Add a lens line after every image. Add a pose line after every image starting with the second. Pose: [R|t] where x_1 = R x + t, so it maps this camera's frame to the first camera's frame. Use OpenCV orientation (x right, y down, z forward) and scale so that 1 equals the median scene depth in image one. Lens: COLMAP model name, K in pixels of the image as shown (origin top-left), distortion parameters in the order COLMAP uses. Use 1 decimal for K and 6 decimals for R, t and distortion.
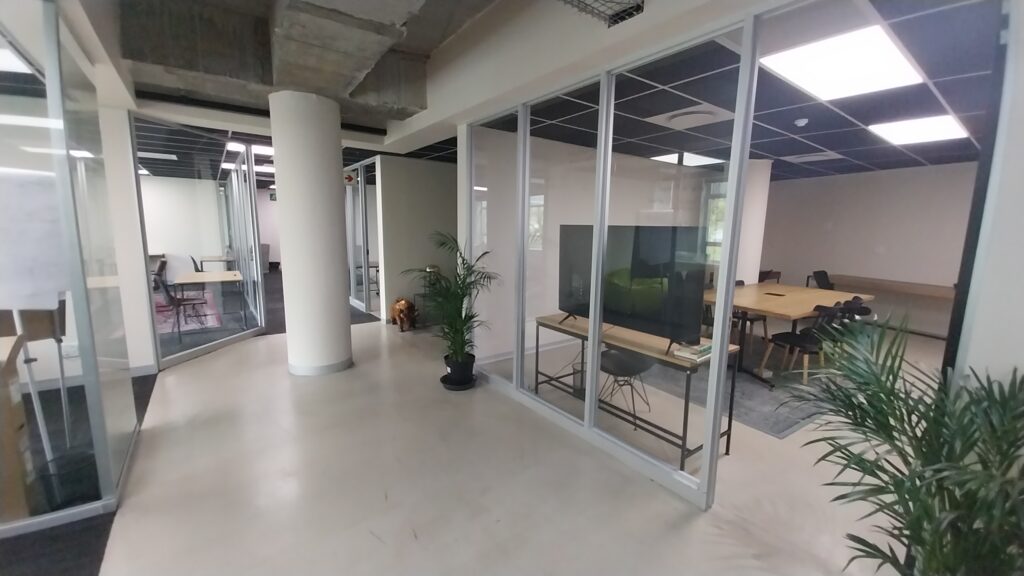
lens RADIAL K [[399.6, 0, 519.5], [0, 399.6, 288.7], [0, 0, 1]] dist [0.023037, -0.017012]
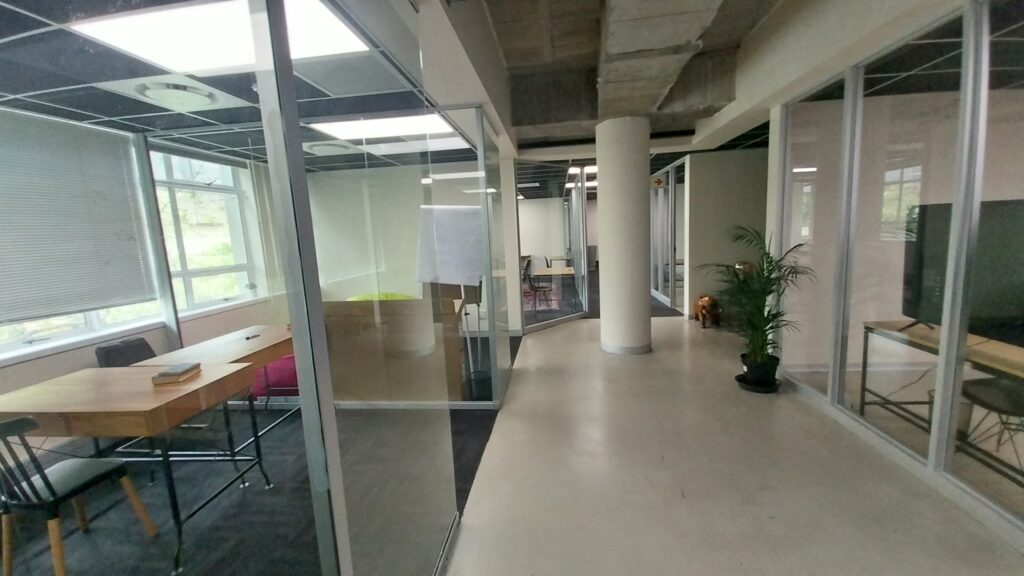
lens RADIAL K [[399.6, 0, 519.5], [0, 399.6, 288.7], [0, 0, 1]] dist [0.023037, -0.017012]
pose [[0.732560, 0.039726, -0.679543, 0.072601], [-0.037697, 0.999131, 0.017771, 0.014516], [0.679658, 0.012598, 0.733421, -0.074223]]
